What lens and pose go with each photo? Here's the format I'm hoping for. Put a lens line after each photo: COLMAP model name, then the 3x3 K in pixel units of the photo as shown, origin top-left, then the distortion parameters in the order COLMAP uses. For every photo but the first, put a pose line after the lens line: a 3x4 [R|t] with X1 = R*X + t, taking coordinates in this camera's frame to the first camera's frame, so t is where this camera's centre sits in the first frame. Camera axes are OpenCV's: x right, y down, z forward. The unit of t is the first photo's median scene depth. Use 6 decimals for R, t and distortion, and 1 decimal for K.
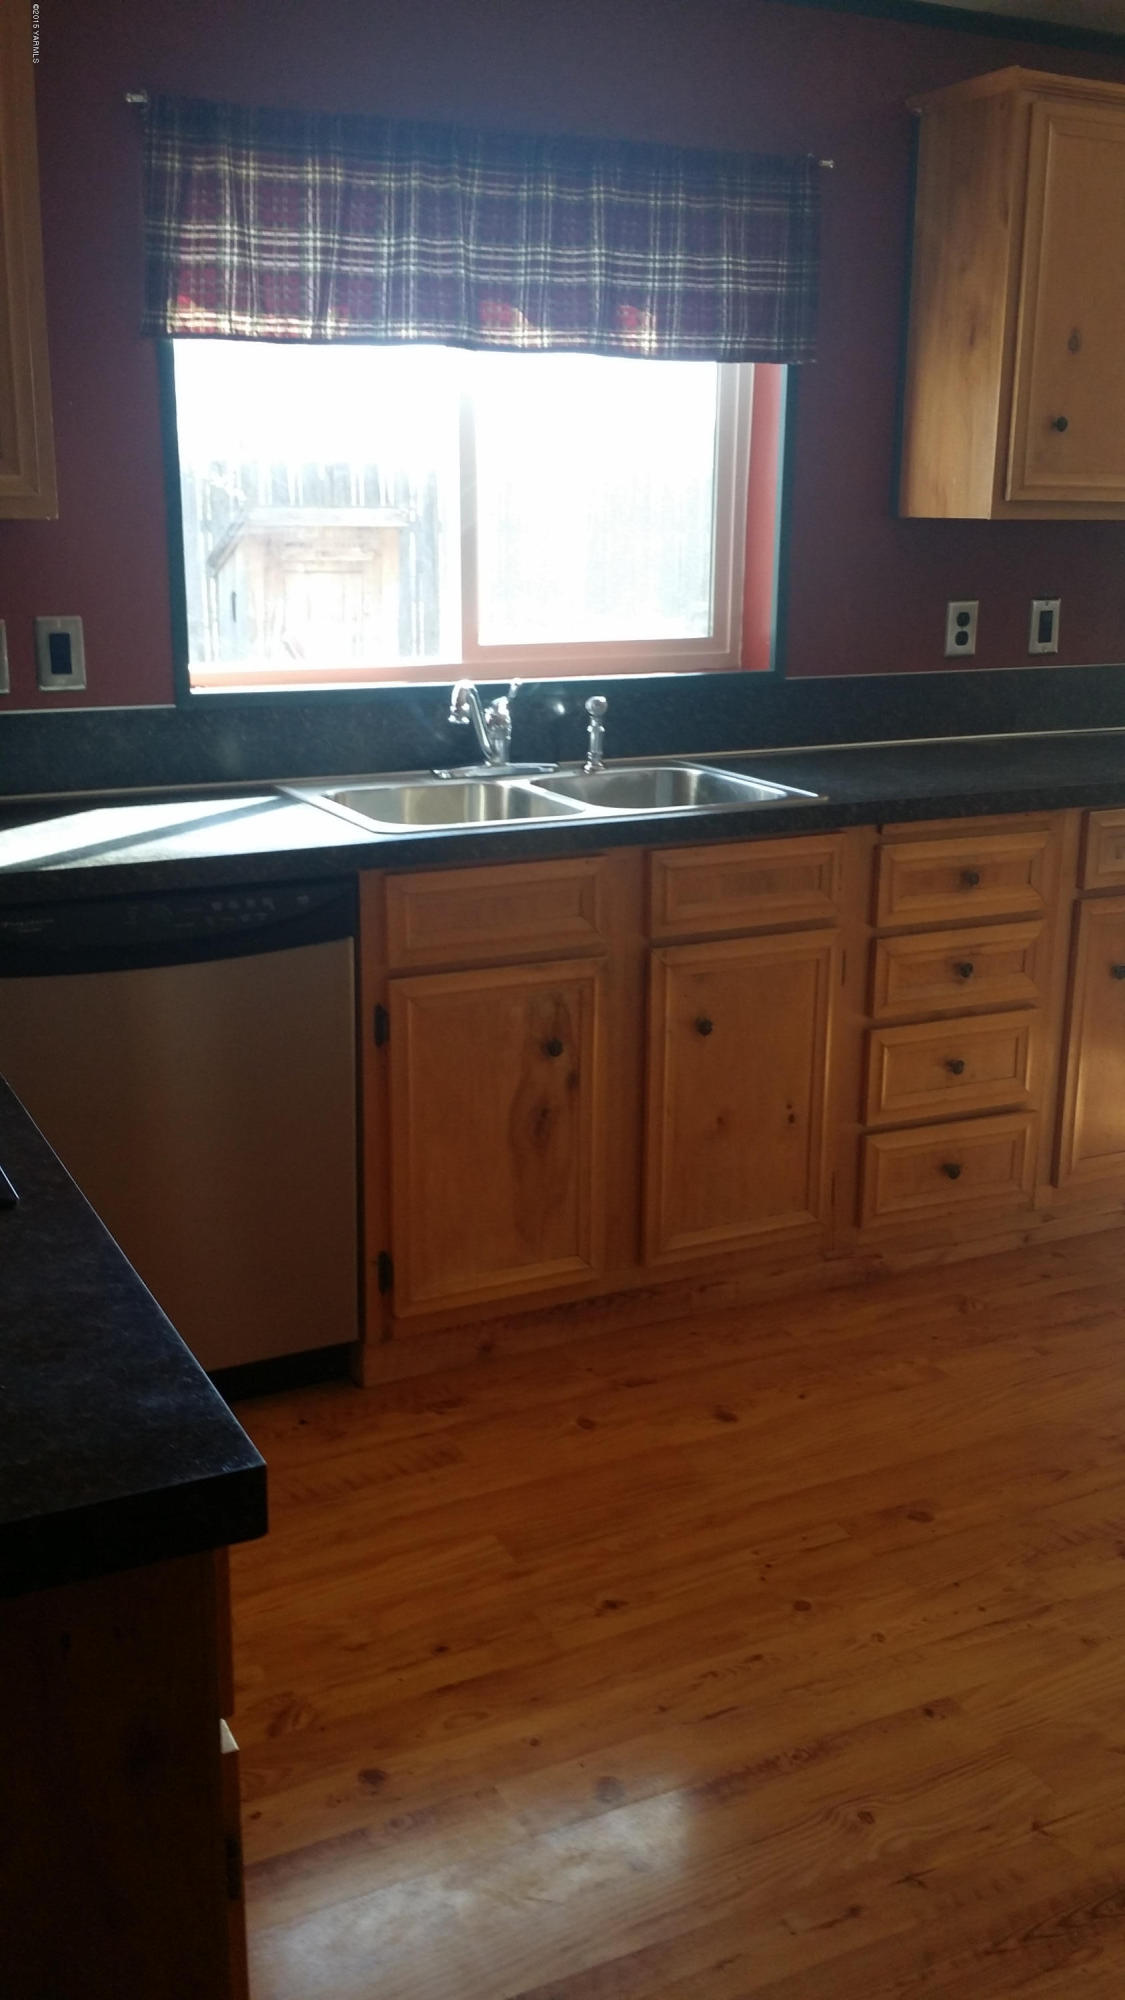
lens RADIAL K [[1961.5, 0, 579.4], [0, 1961.5, 985.4], [0, 0, 1]] dist [0.092928, 0.000000]
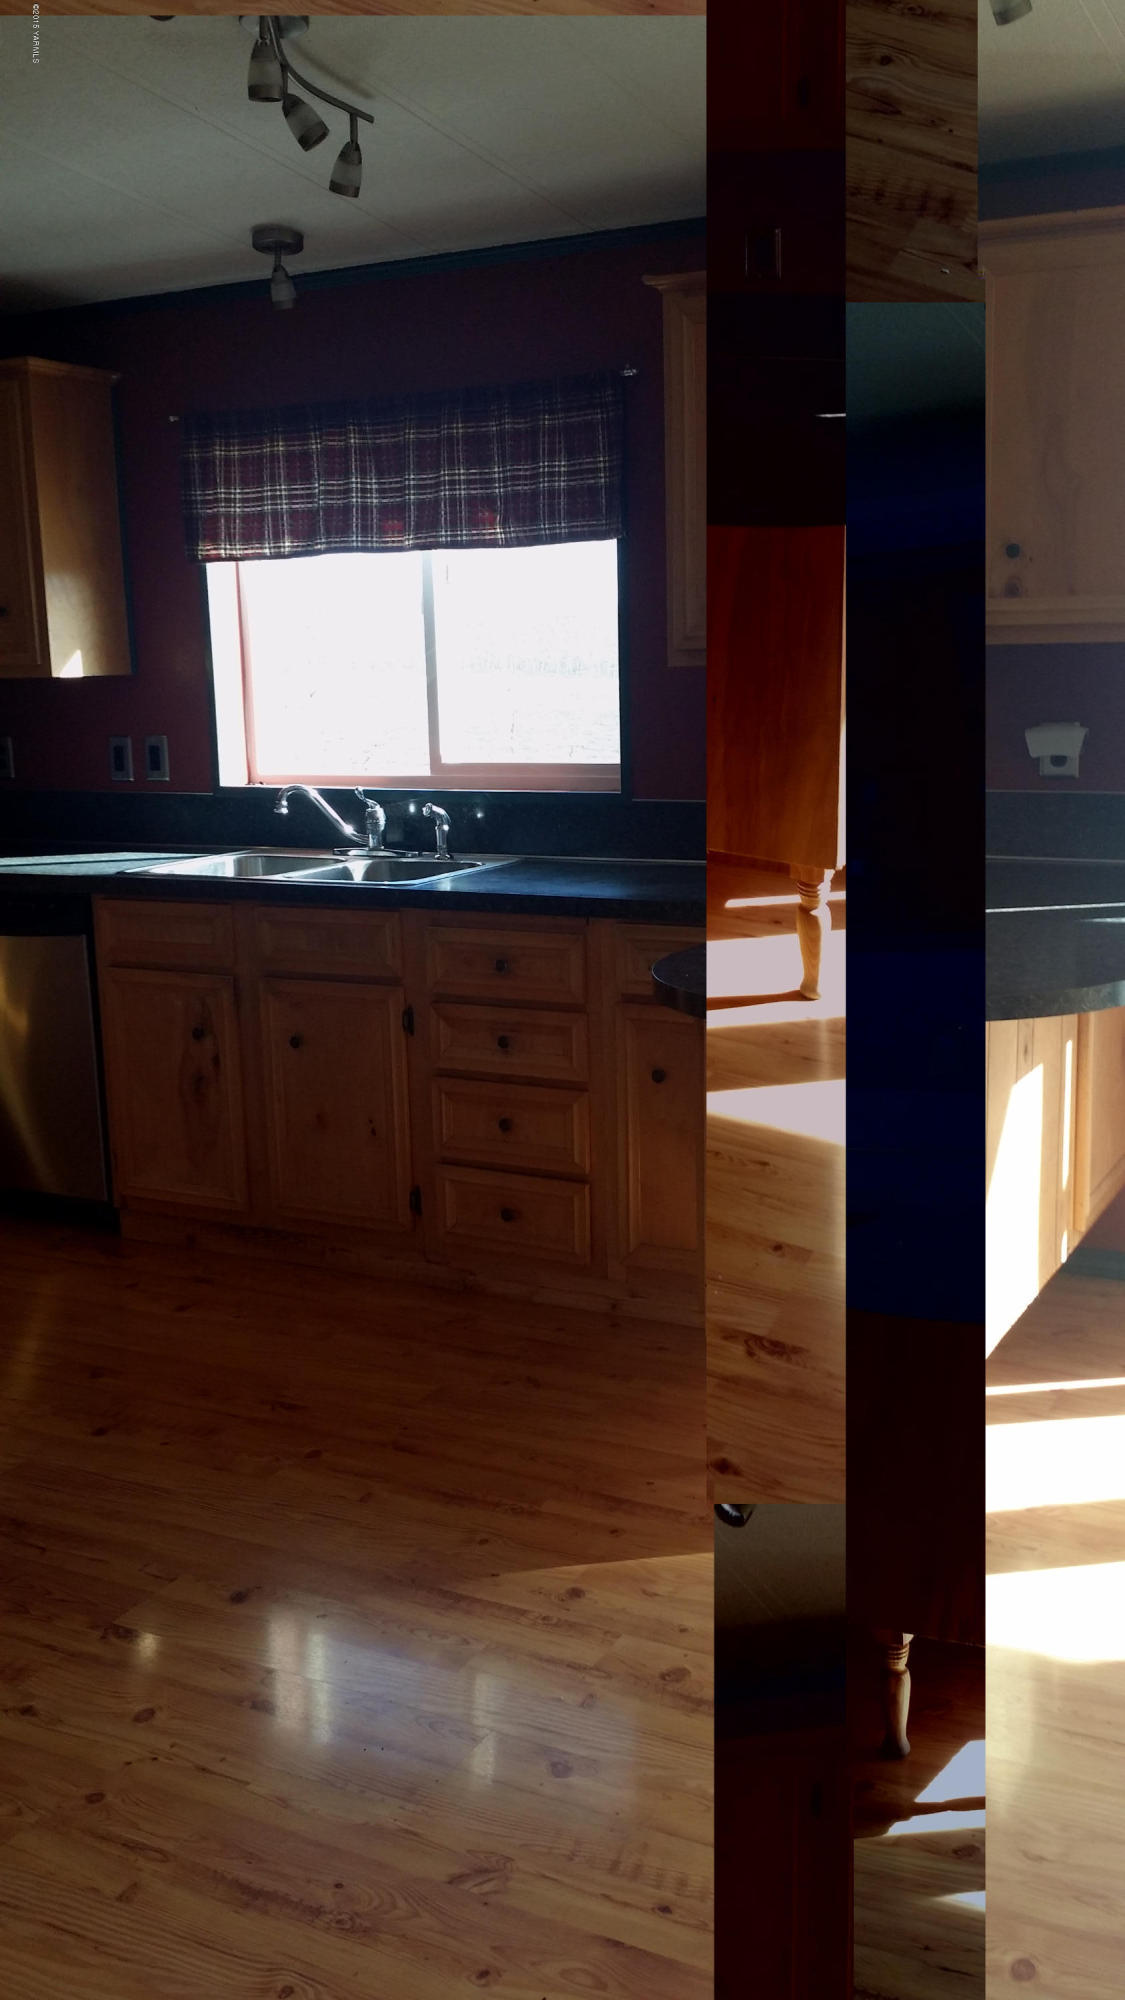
lens RADIAL K [[1961.5, 0, 584.2], [0, 1961.5, 1018.3], [0, 0, 1]] dist [0.092928, 0.000000]
pose [[0.552957, 0.130967, -0.822853, 1.244996], [-0.178358, 0.983283, 0.036645, -0.077285], [0.813896, 0.126499, 0.567072, 0.383832]]
